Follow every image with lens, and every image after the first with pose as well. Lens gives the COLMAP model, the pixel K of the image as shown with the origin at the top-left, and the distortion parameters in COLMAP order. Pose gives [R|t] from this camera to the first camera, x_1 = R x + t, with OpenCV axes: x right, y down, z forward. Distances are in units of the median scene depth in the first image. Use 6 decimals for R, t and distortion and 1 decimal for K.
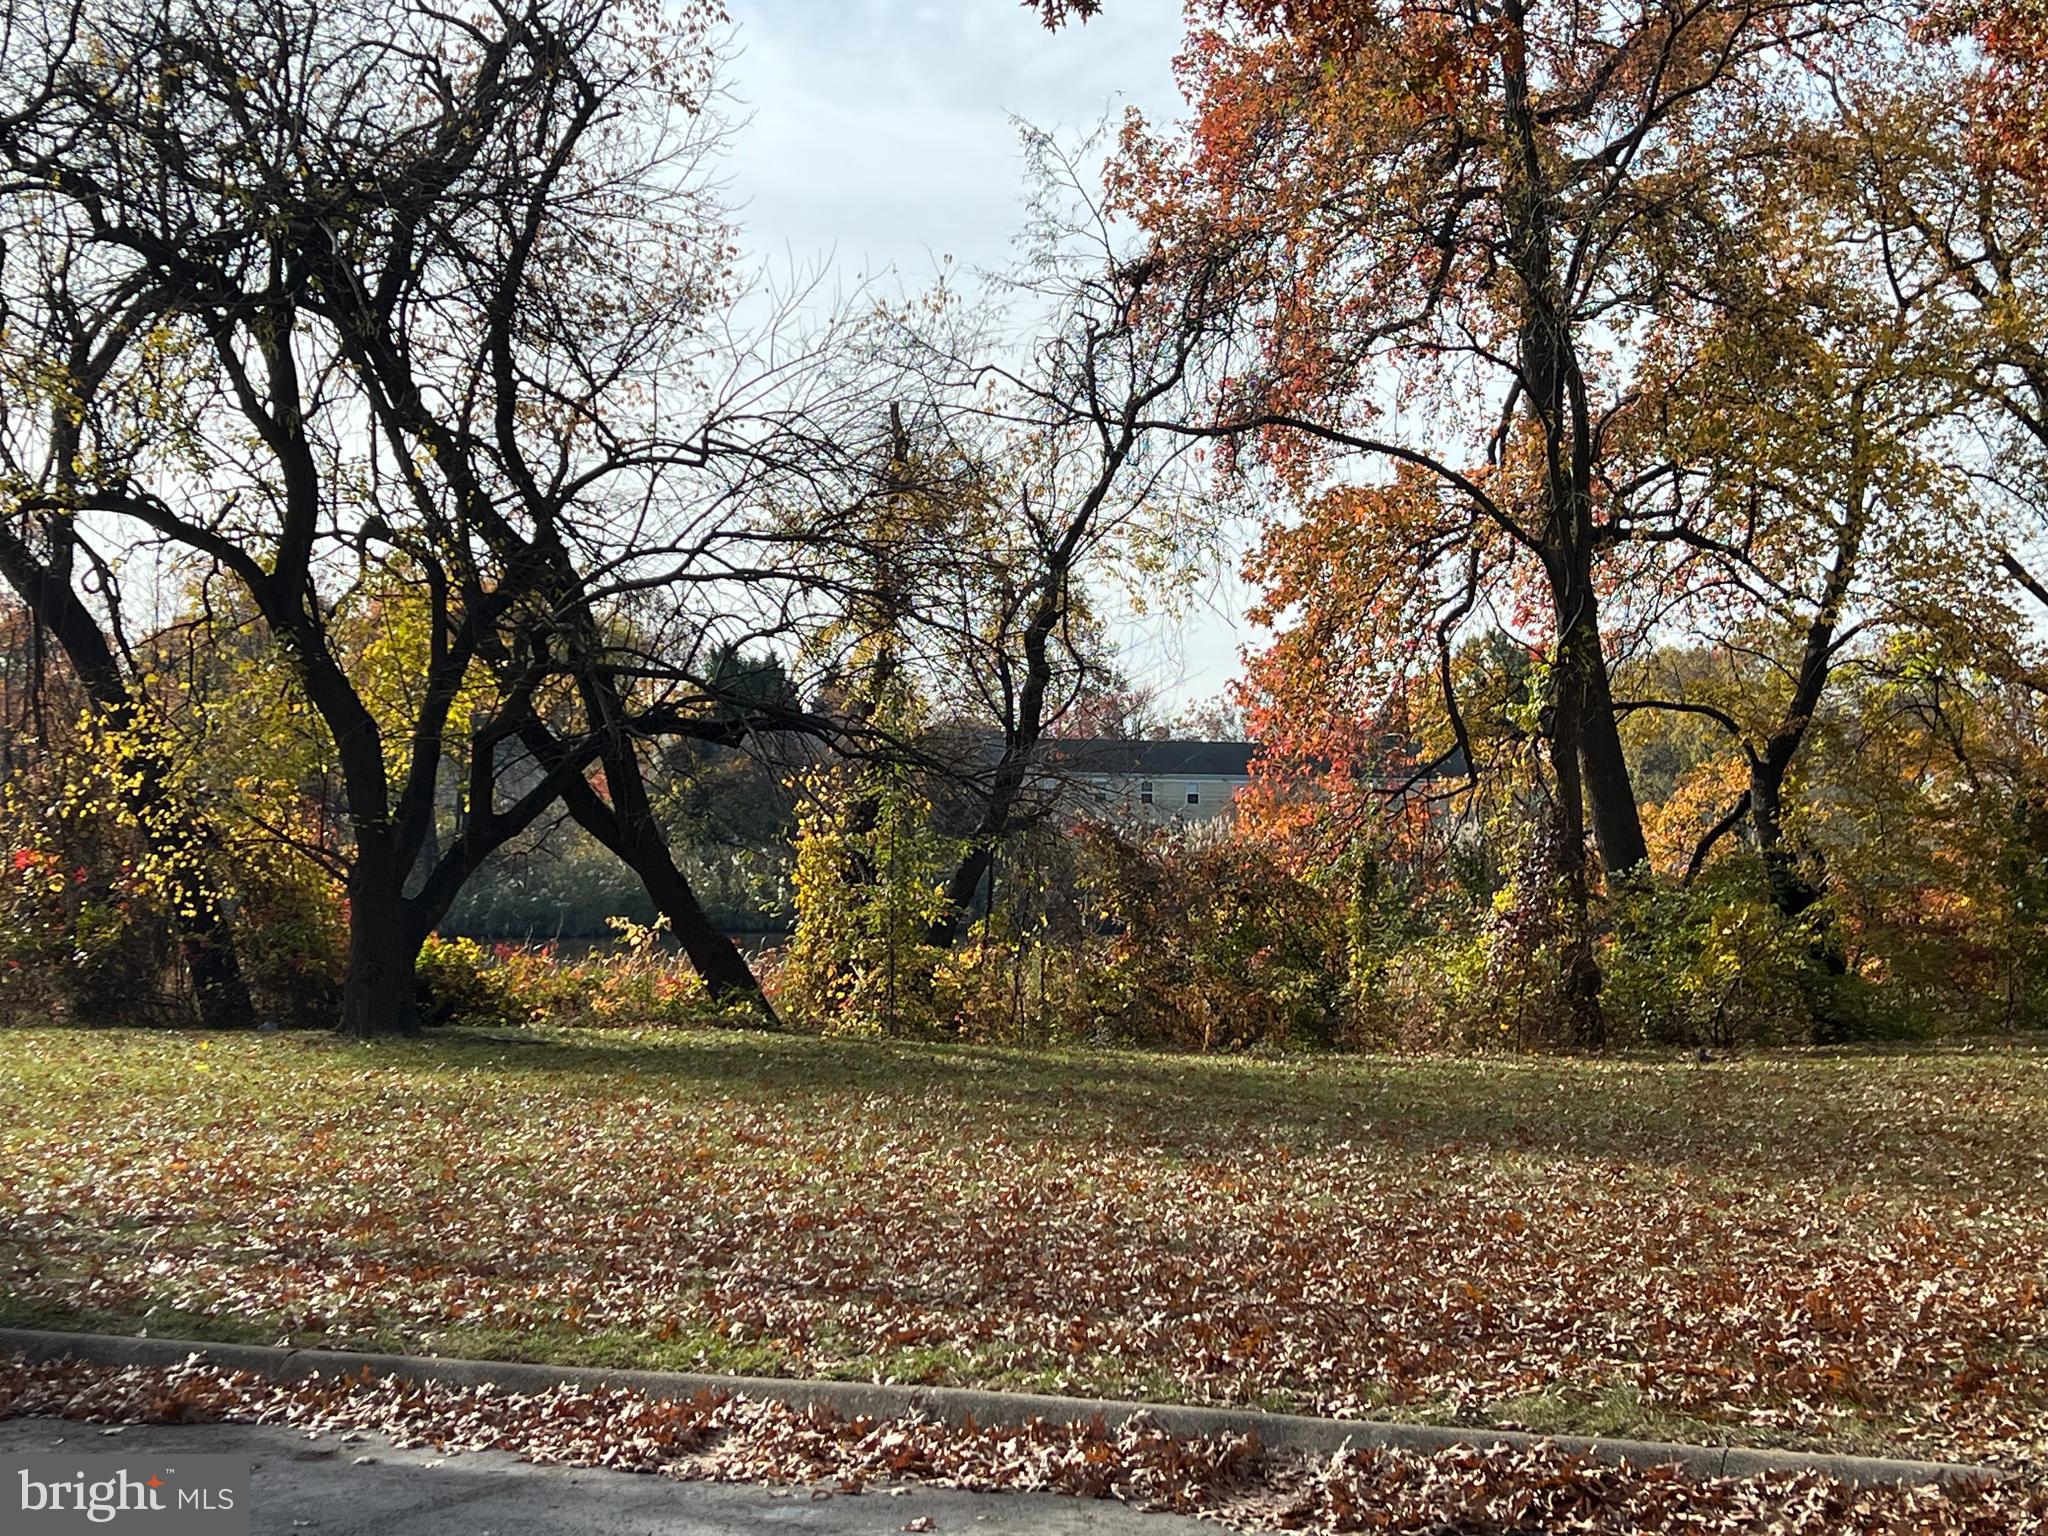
lens RADIAL K [[2993.2, 0, 1024.7], [0, 2993.2, 776.5], [0, 0, 1]] dist [0.144818, 0.000000]
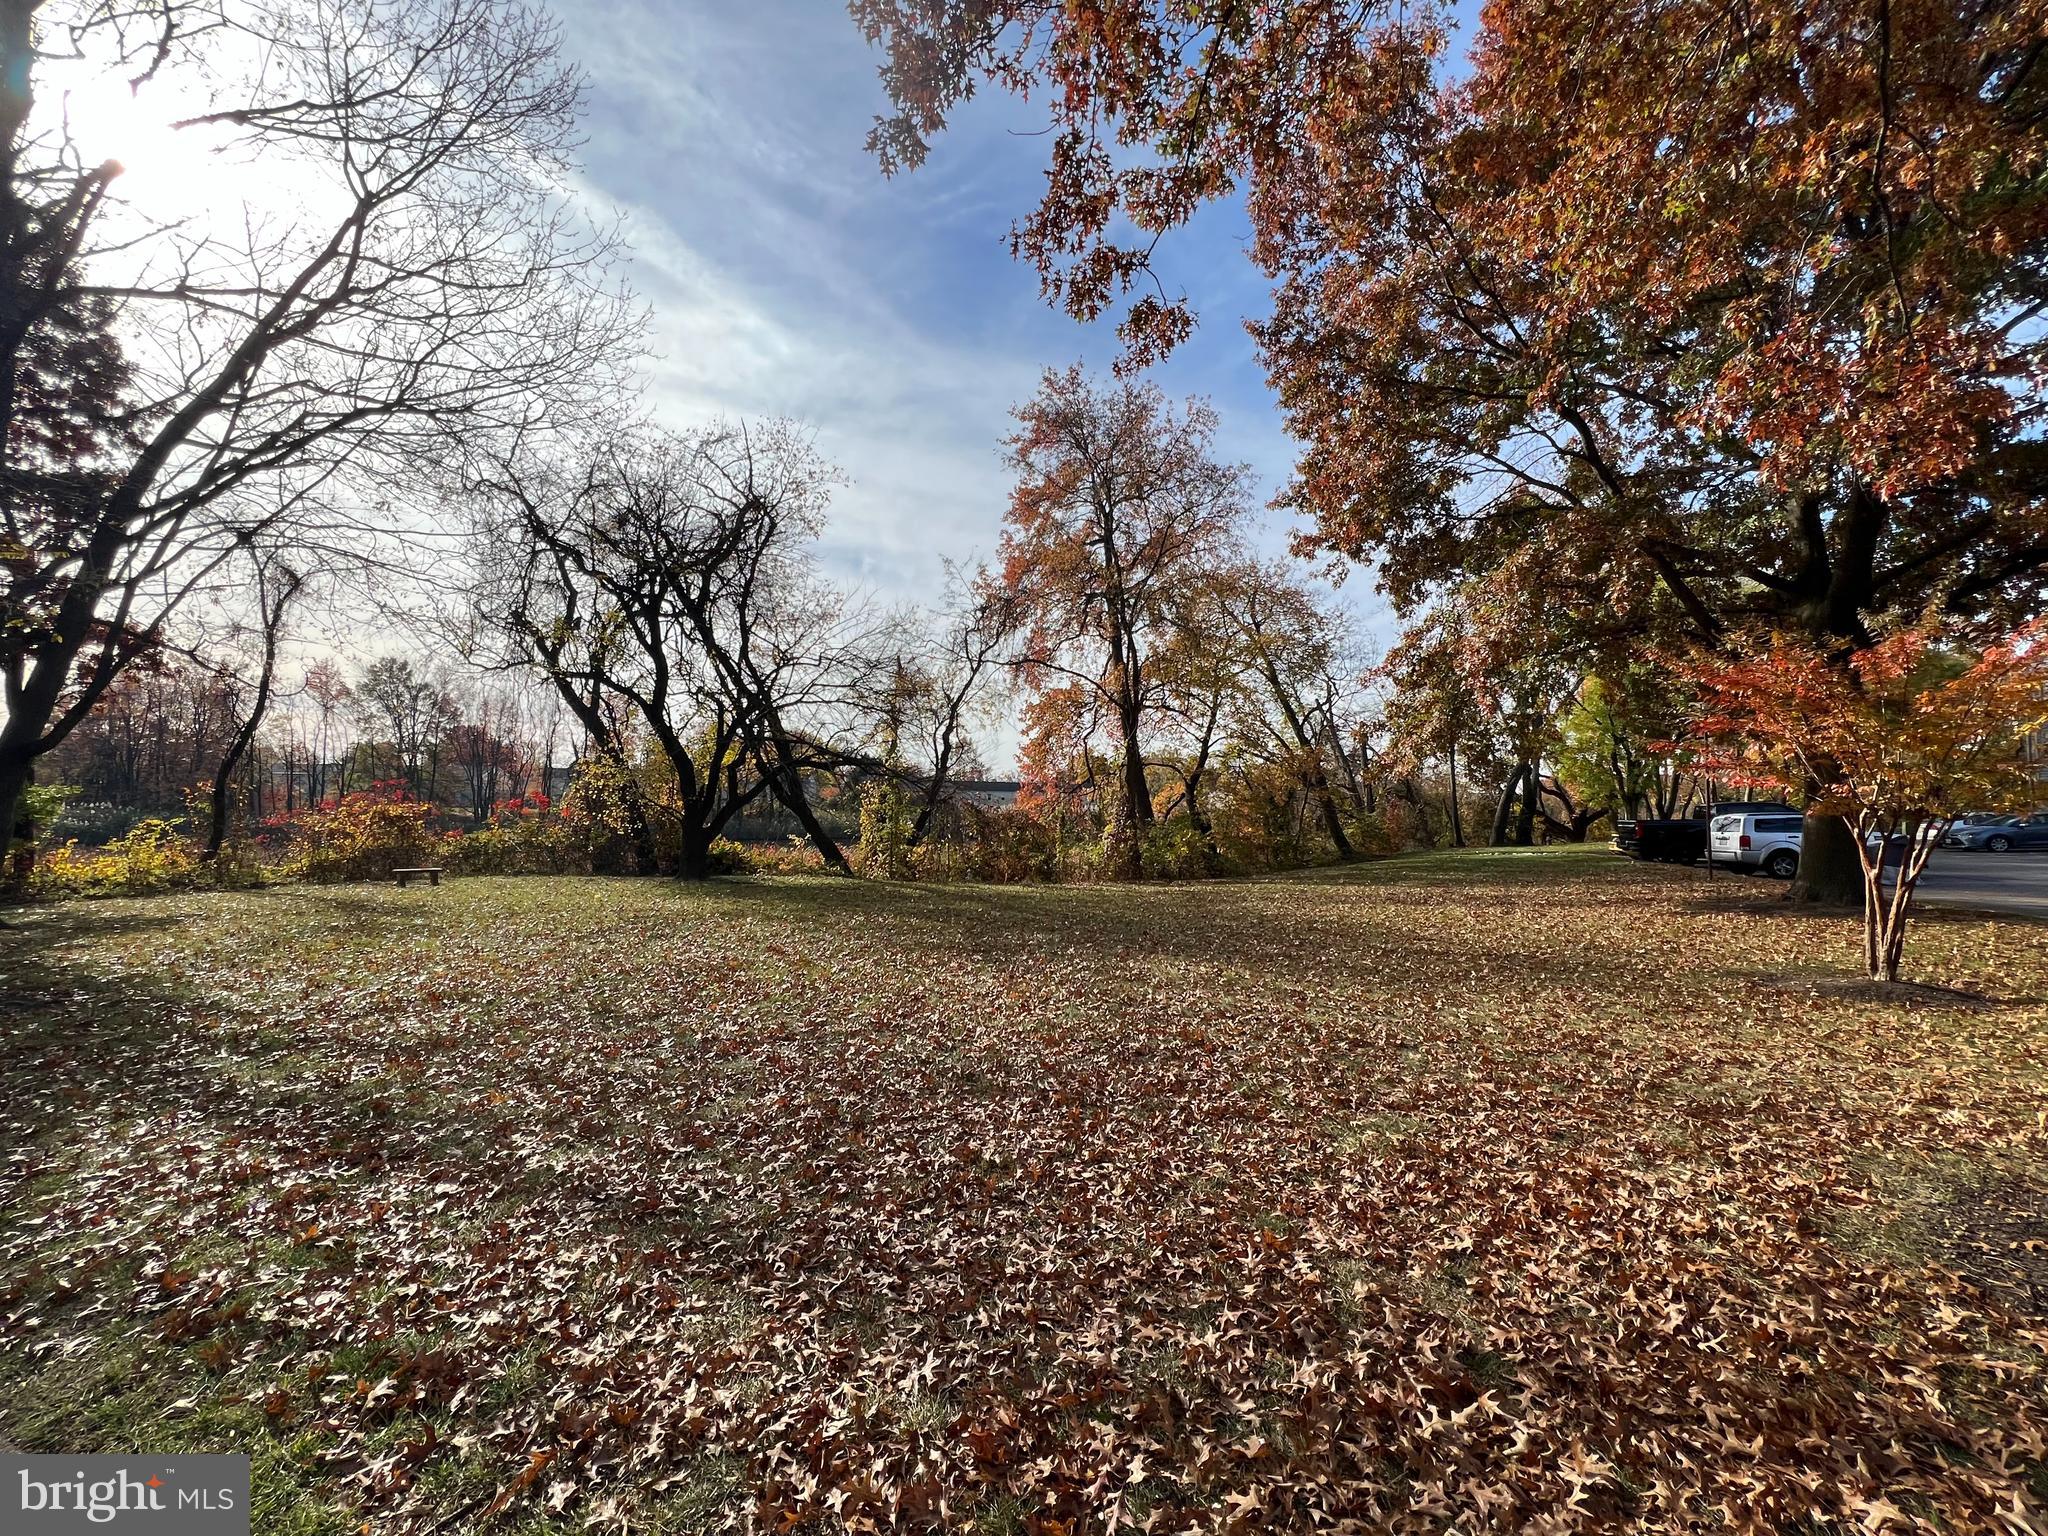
lens RADIAL K [[823.4, 0, 1009.9], [0, 823.4, 777.8], [0, 0, 1]] dist [0.000749, 0.000008]
pose [[0.997917, 0.006193, 0.064216, 0.013726], [-0.004876, 0.999775, -0.020641, 0.008856], [-0.064329, 0.020285, 0.997723, 0.216963]]
